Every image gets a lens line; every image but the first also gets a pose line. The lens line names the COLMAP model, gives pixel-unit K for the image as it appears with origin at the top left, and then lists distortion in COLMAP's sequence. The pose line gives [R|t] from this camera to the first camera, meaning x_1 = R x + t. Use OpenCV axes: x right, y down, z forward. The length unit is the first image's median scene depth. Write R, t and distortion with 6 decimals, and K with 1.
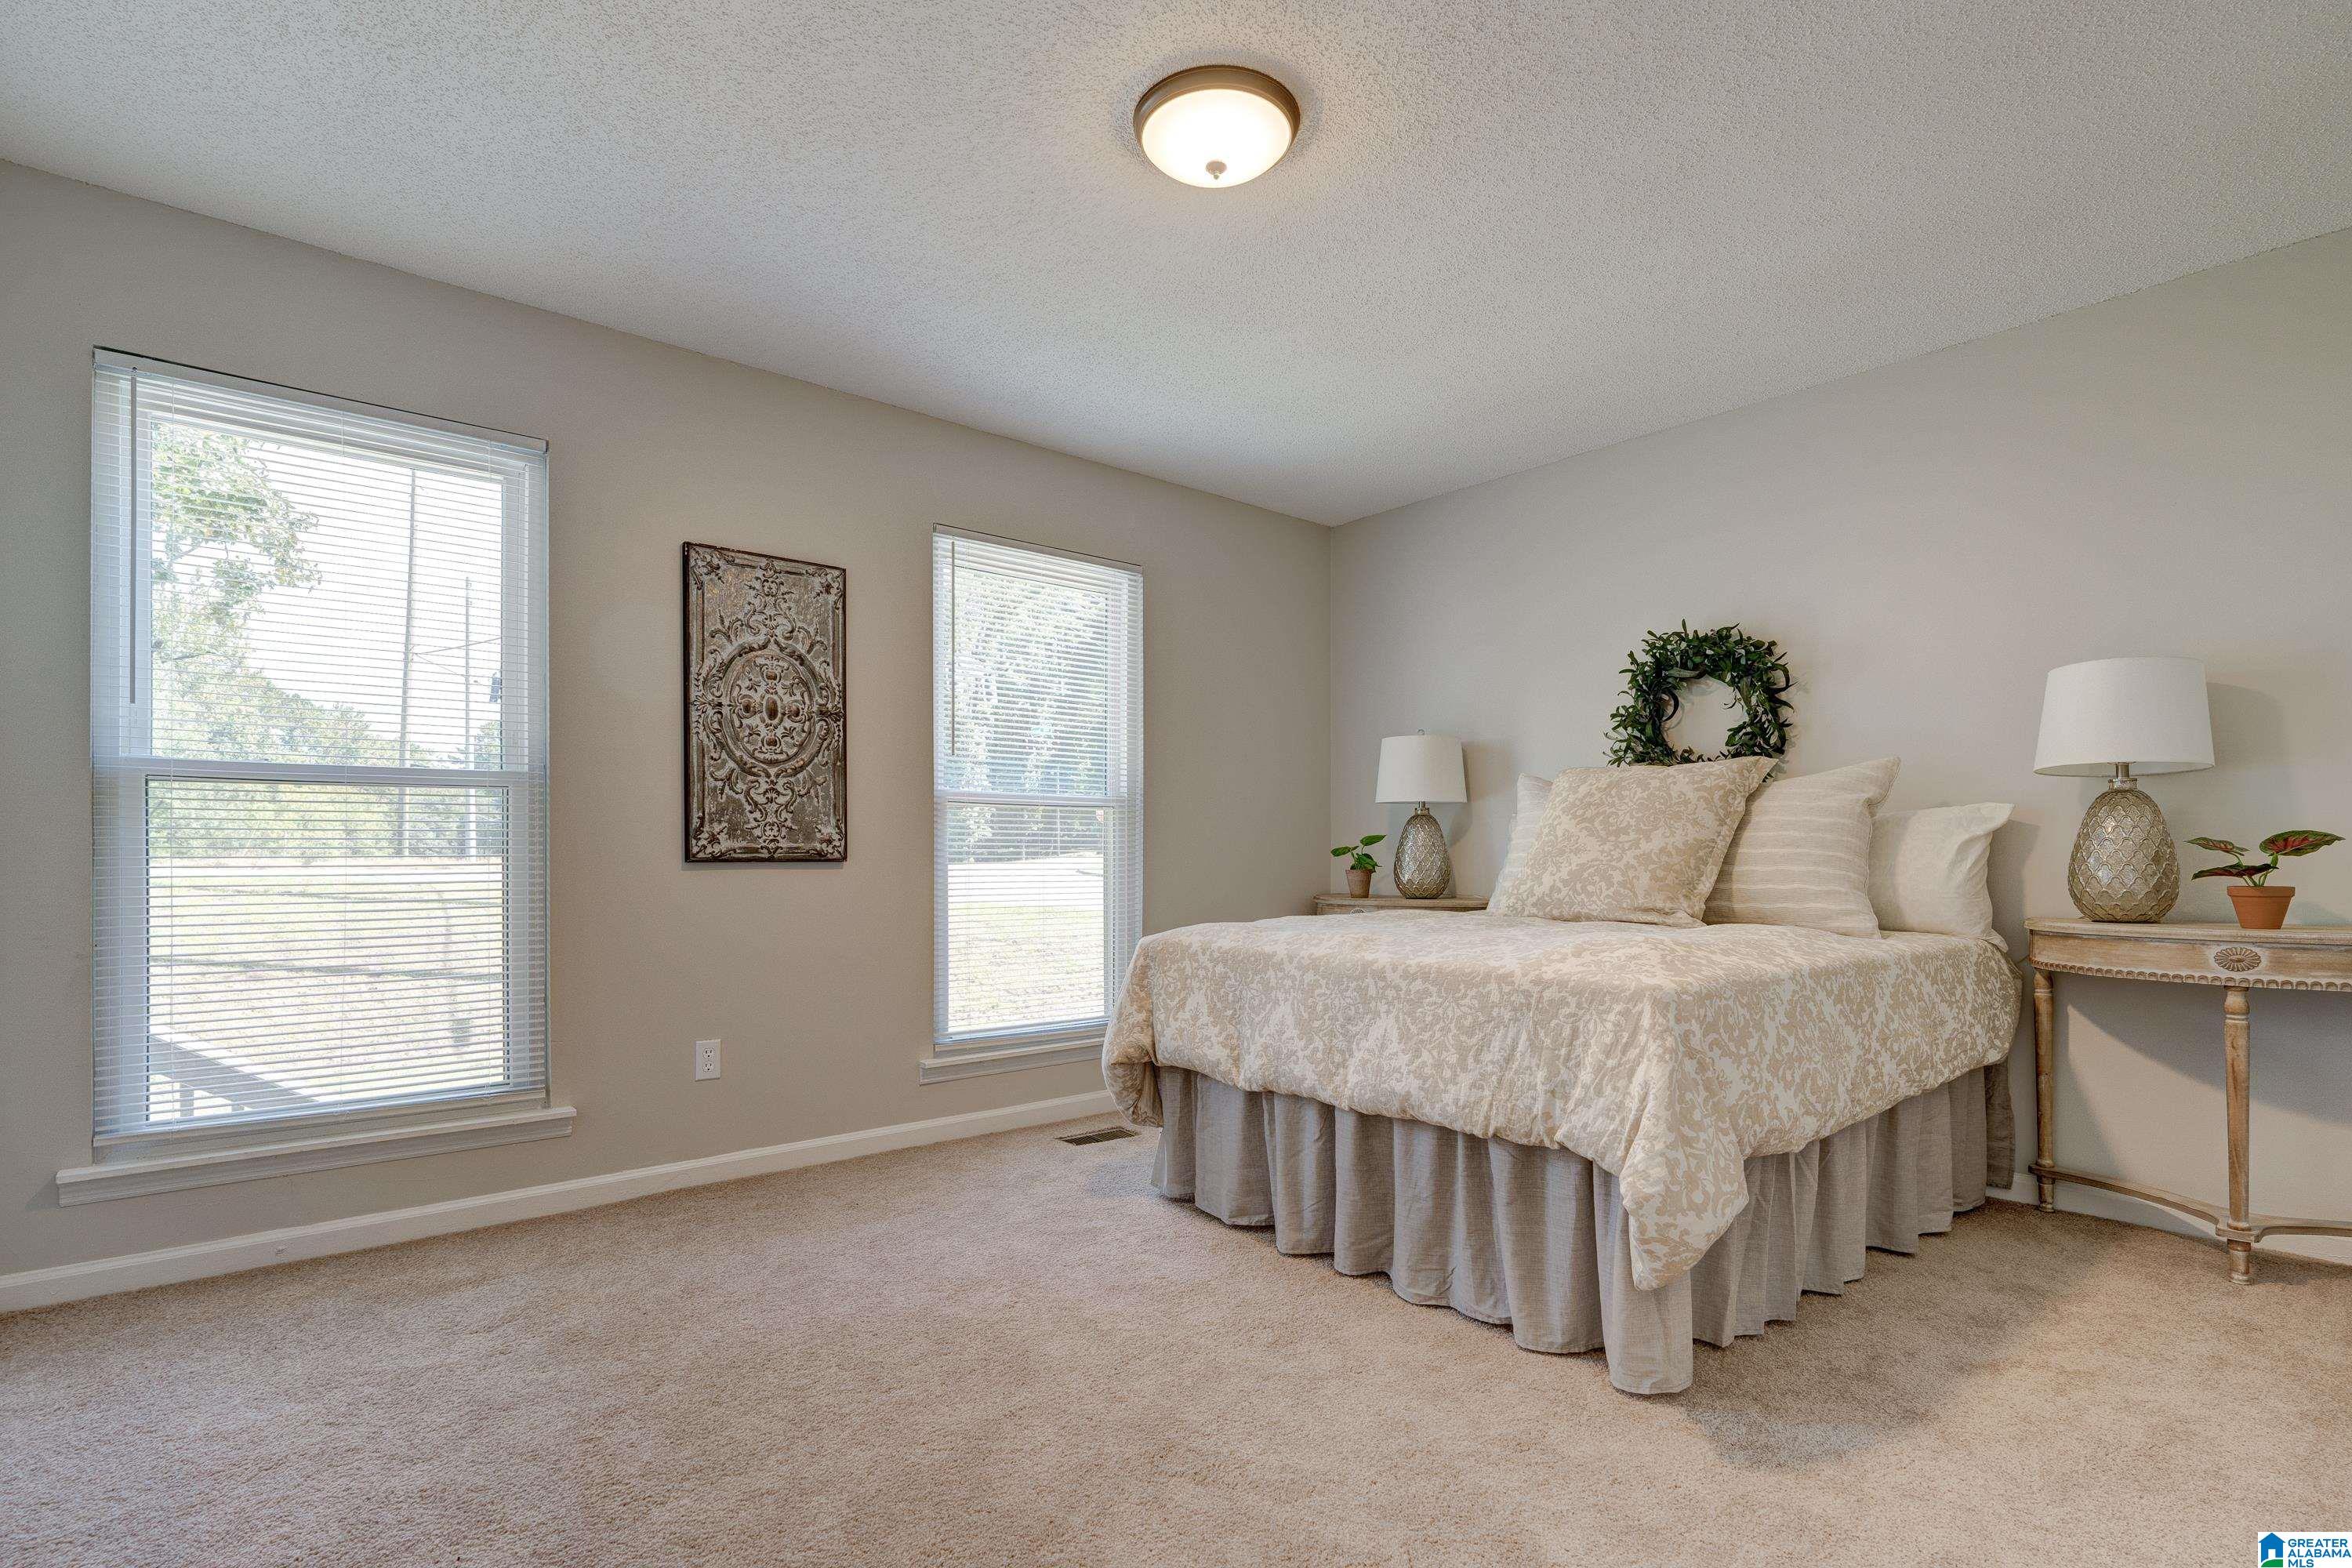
lens RADIAL K [[1166.7, 0, 1185.4], [0, 1166.7, 810.6], [0, 0, 1]] dist [-0.004226, -0.000753]
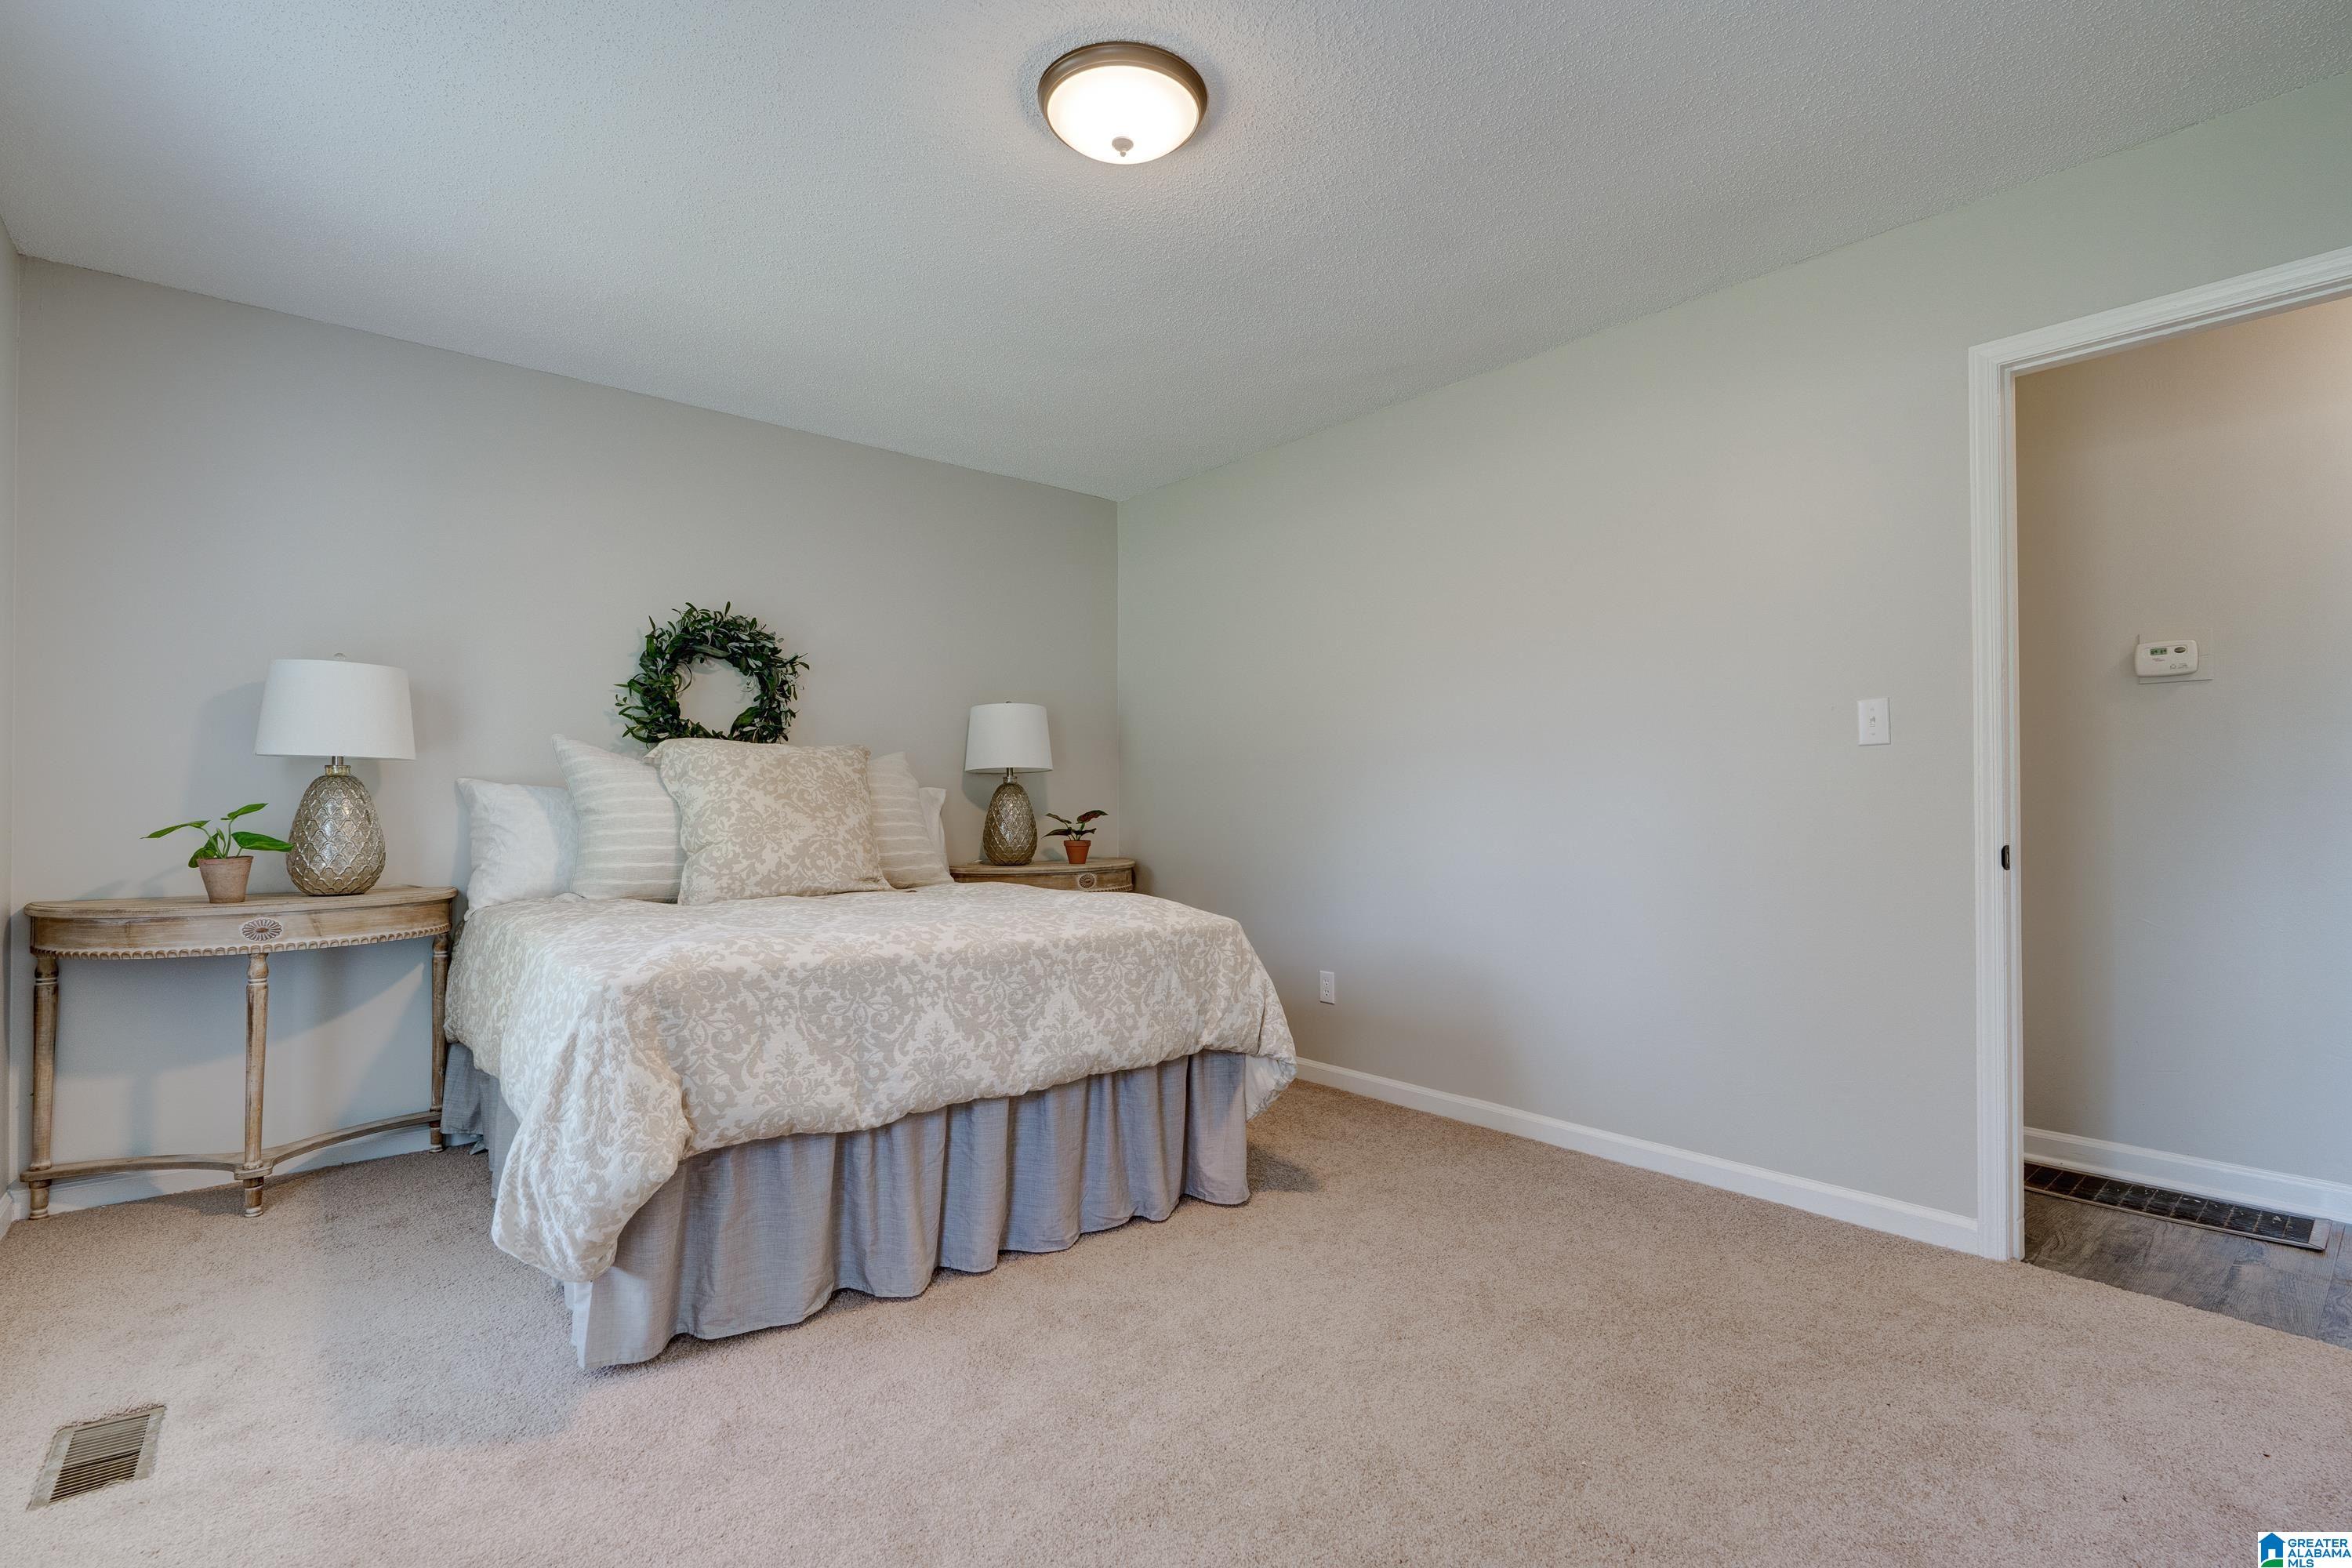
lens RADIAL K [[1072.2, 0, 1171.0], [0, 1072.2, 793.2], [0, 0, 1]] dist [-0.004454, 0.000409]
pose [[0.002561, 0.010400, 0.999943, -0.389074], [-0.037370, 0.999248, -0.010297, 0.001551], [-0.999298, -0.037341, 0.002948, 0.436198]]
